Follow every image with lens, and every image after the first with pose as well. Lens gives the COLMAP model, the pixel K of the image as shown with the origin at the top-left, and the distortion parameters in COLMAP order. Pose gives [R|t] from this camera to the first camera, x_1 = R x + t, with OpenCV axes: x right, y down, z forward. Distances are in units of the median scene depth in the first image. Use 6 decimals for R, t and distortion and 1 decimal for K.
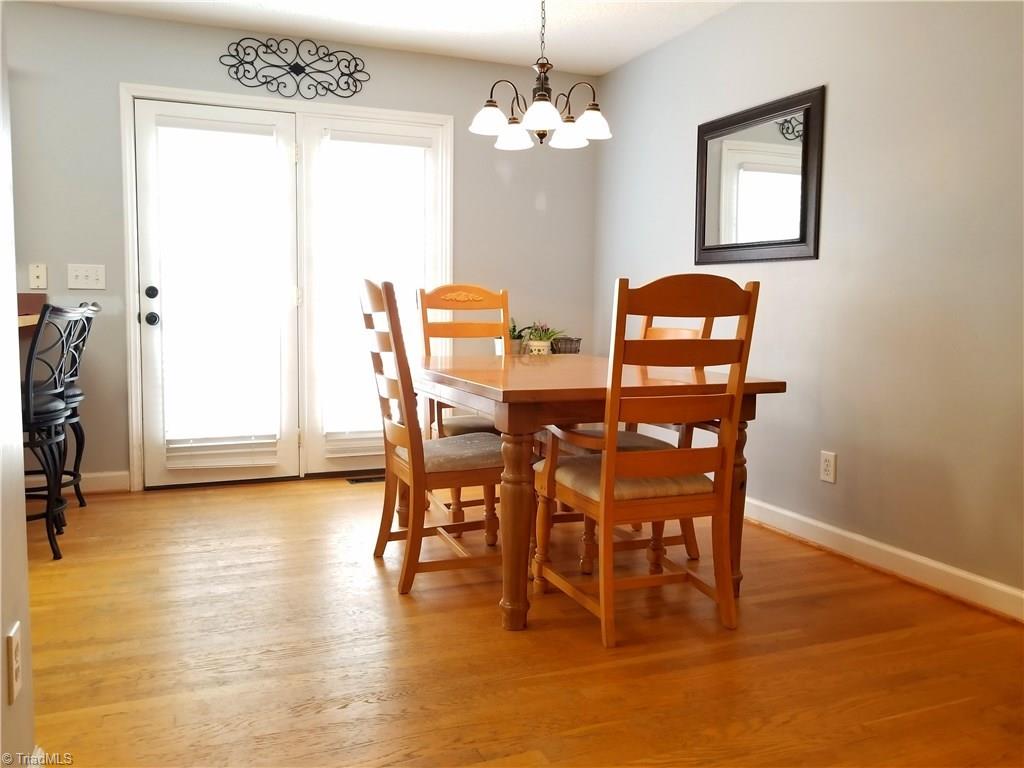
lens RADIAL K [[812.9, 0, 510.1], [0, 812.9, 383.9], [0, 0, 1]] dist [0.000723, 0.004563]
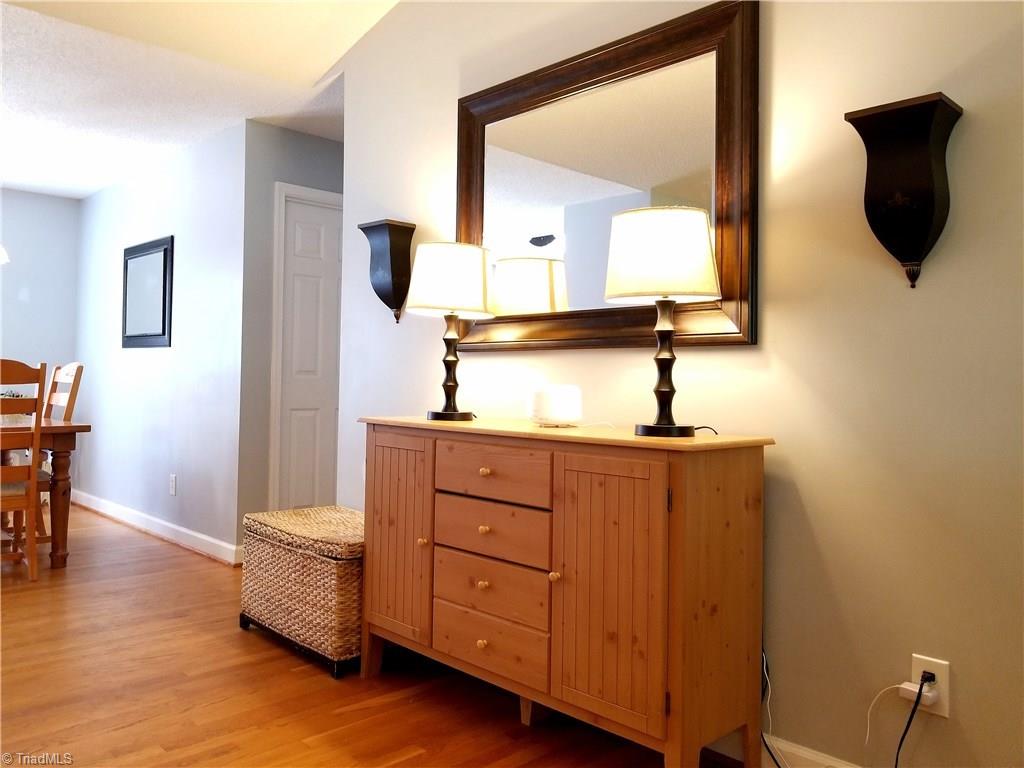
lens RADIAL K [[812.9, 0, 513.8], [0, 812.9, 375.9], [0, 0, 1]] dist [0.000723, 0.004563]
pose [[0.930551, 0.005290, 0.366124, 0.436078], [0.031222, 0.995108, -0.093733, 0.063946], [-0.364828, 0.098654, 0.925833, -0.649317]]
